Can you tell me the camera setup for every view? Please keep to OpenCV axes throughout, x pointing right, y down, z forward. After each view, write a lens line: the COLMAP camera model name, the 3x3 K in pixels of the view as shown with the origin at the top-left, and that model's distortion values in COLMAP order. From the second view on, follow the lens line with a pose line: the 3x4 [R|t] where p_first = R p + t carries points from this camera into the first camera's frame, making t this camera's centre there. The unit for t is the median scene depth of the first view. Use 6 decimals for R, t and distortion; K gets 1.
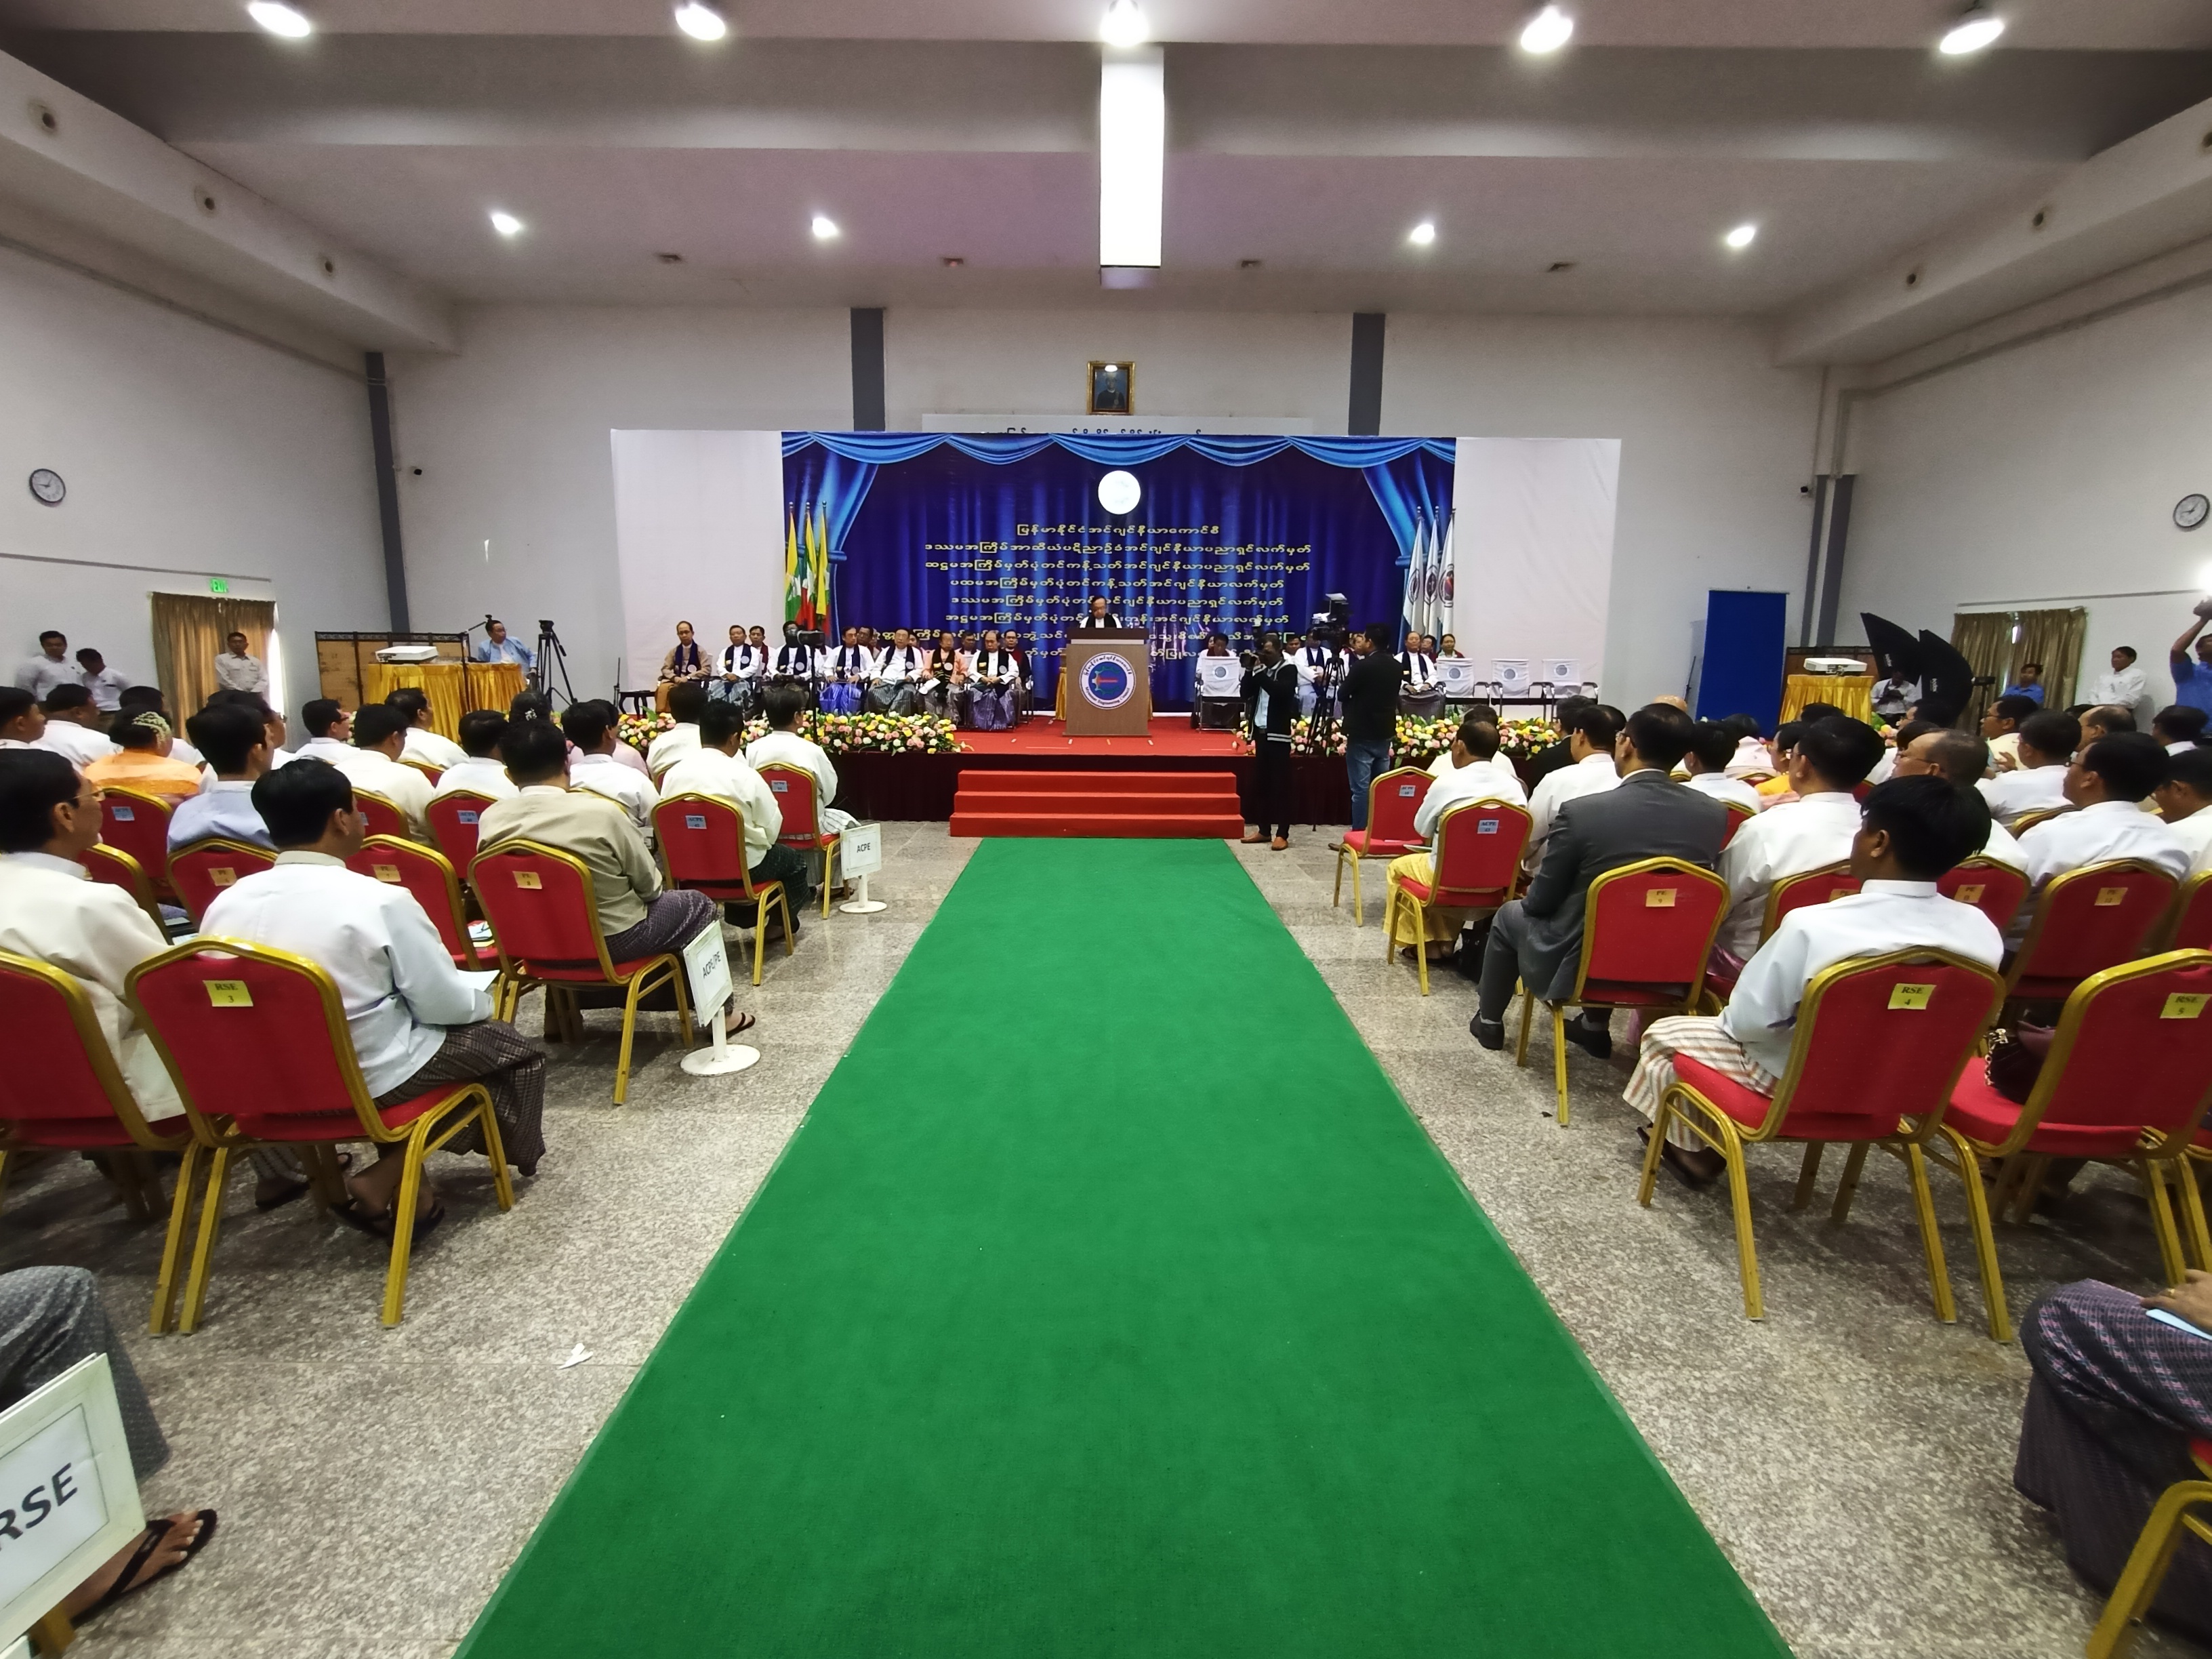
lens RADIAL K [[1002.1, 0, 1098.8], [0, 1002.1, 822.1], [0, 0, 1]] dist [-0.023633, -0.000041]
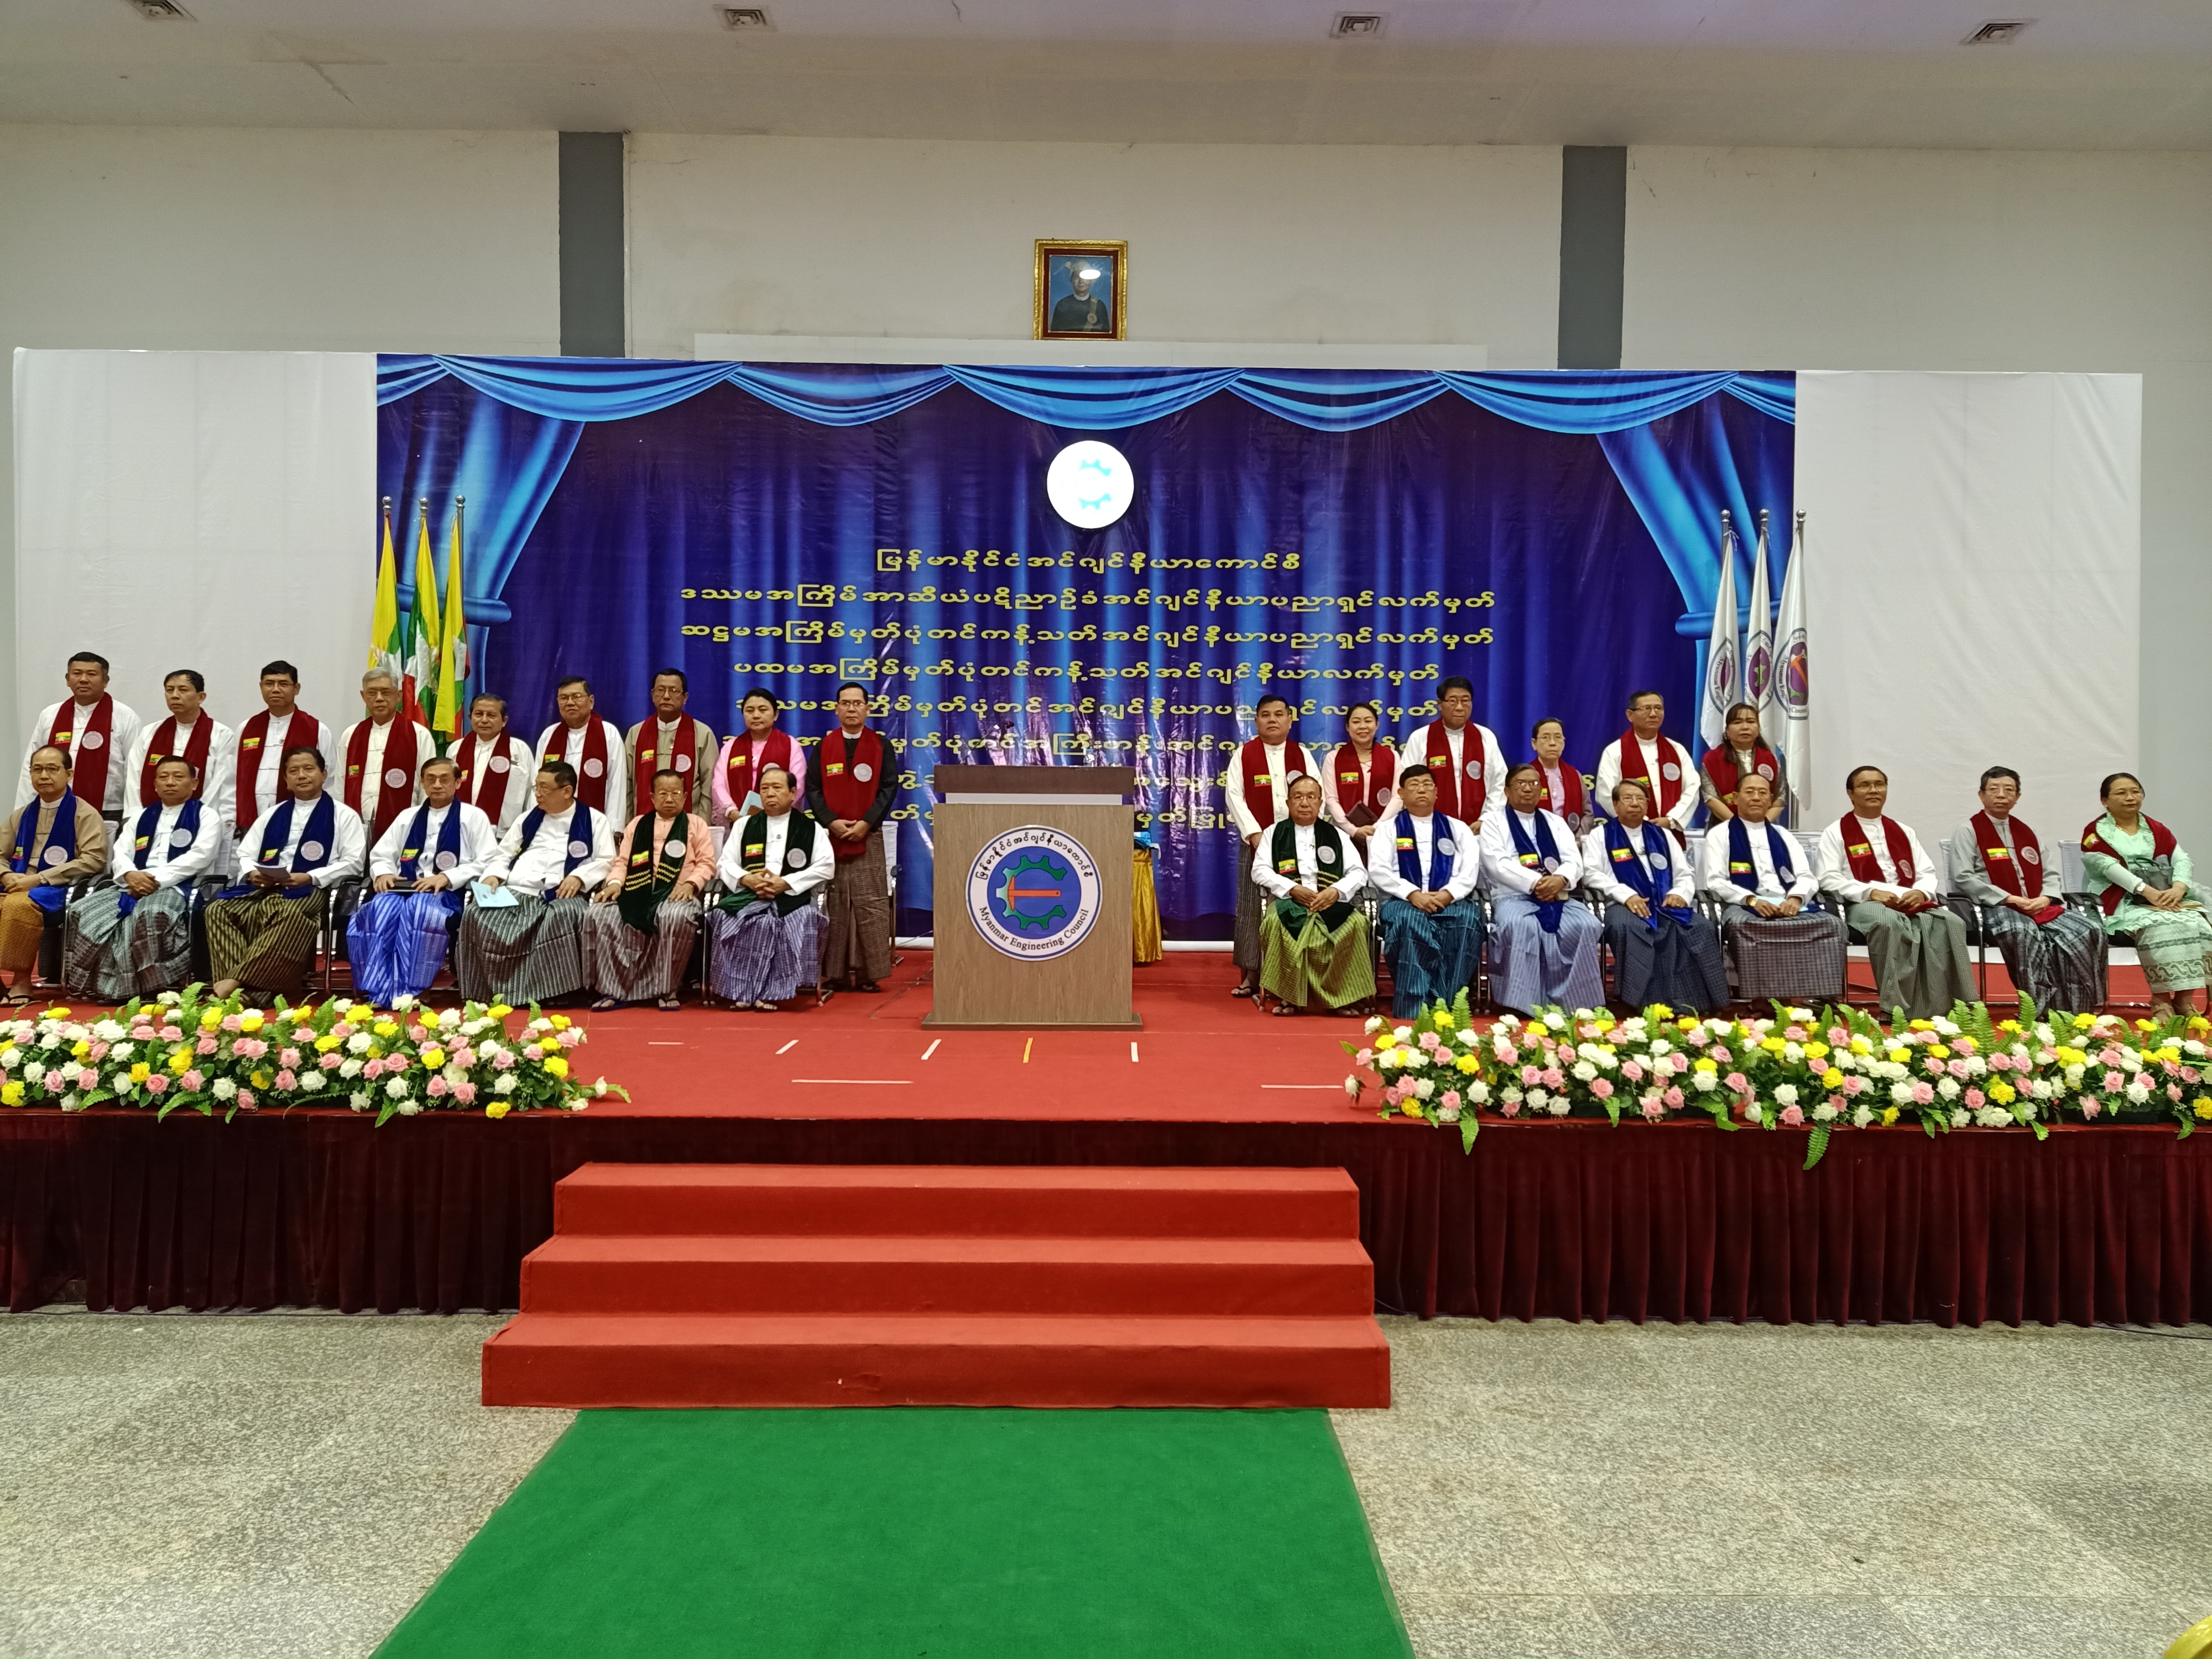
lens RADIAL K [[1747.5, 0, 1110.2], [0, 1747.5, 831.8], [0, 0, 1]] dist [0.006850, -0.004384]
pose [[0.999962, 0.002186, 0.008437, 0.023833], [-0.000900, 0.988756, -0.149532, -0.041122], [-0.008669, 0.149519, 0.988721, 0.202113]]
